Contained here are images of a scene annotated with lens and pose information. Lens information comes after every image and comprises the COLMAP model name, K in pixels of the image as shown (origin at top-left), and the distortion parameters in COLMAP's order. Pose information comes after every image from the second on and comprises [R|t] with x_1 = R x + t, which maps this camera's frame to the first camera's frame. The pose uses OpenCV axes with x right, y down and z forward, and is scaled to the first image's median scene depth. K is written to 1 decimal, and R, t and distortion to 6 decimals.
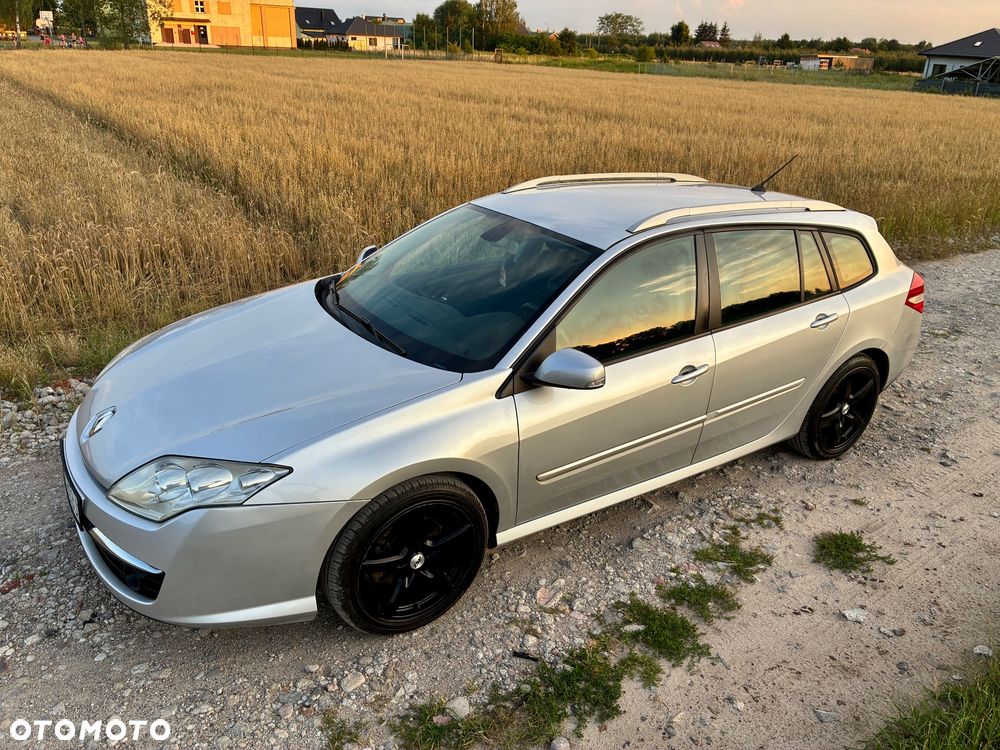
lens RADIAL K [[762.6, 0, 503.1], [0, 762.6, 376.4], [0, 0, 1]] dist [0.065664, -0.090411]
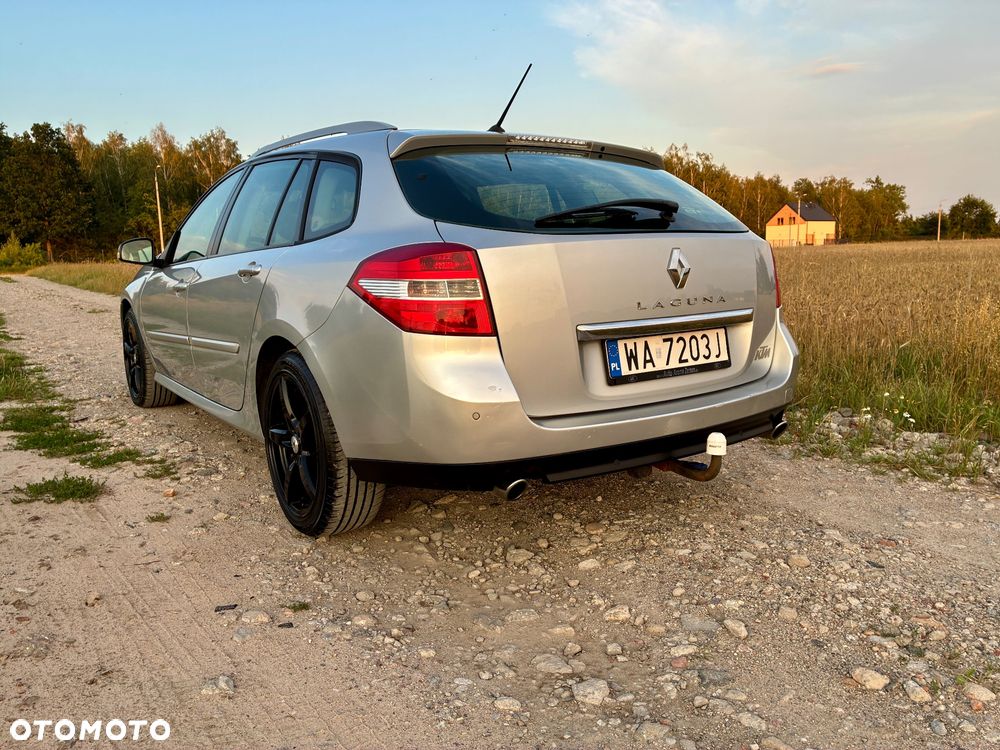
lens RADIAL K [[762.6, 0, 501.9], [0, 762.6, 372.3], [0, 0, 1]] dist [0.065664, -0.090411]
pose [[0.018746, 0.113269, -0.993387, 1.190570], [-0.371574, 0.923190, 0.098253, -0.147981], [0.928214, 0.367275, 0.059394, 1.245132]]
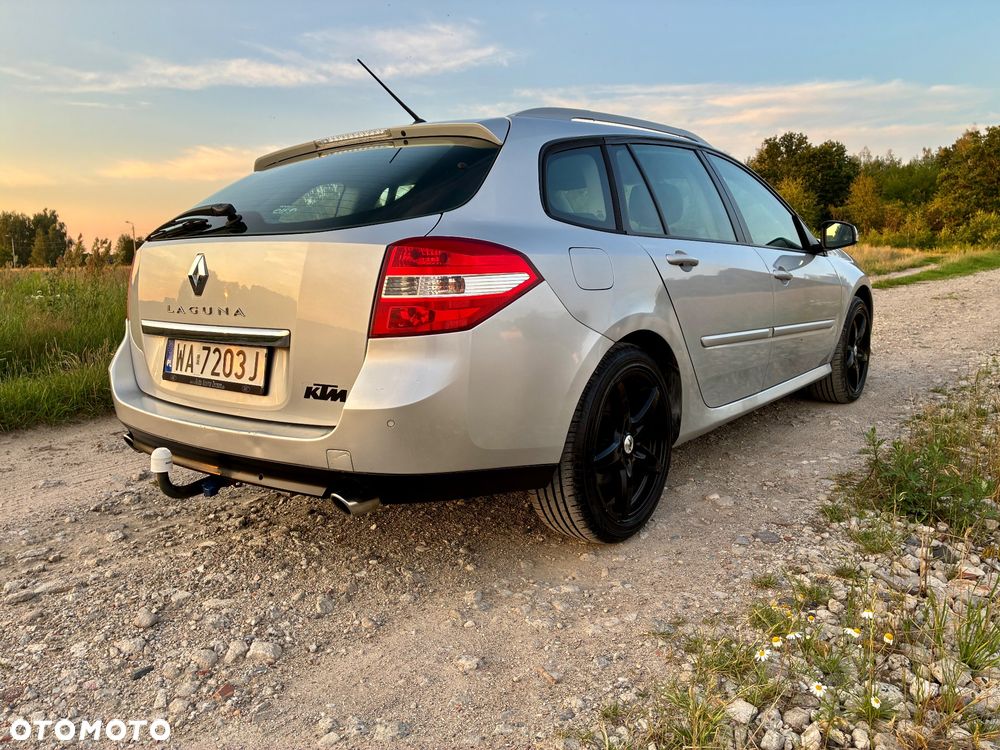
lens RADIAL K [[762.6, 0, 499.0], [0, 762.6, 368.0], [0, 0, 1]] dist [0.065664, -0.090411]
pose [[-0.952640, 0.023052, -0.303225, 0.556139], [-0.135596, 0.860312, 0.491404, -0.466093], [0.272196, 0.509247, -0.816441, 1.939363]]
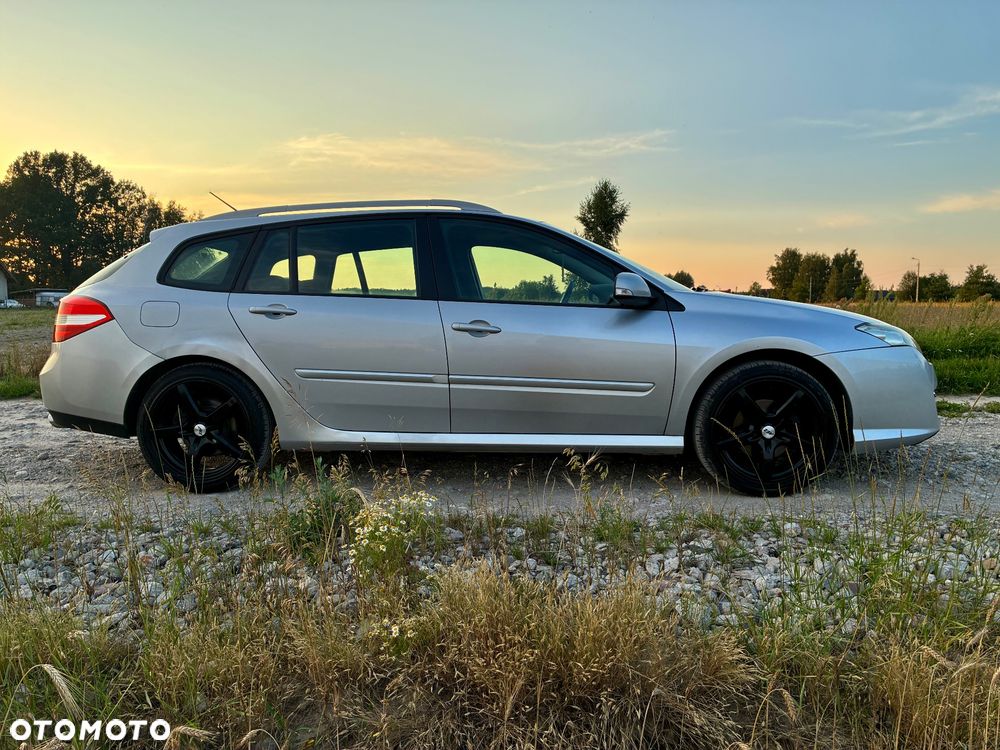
lens RADIAL K [[762.6, 0, 499.3], [0, 762.6, 370.6], [0, 0, 1]] dist [0.065664, -0.090411]
pose [[-0.793313, -0.088877, 0.602292, -0.632974], [0.214325, 0.885189, 0.412923, -0.498896], [-0.569841, 0.456664, -0.683183, 1.892297]]
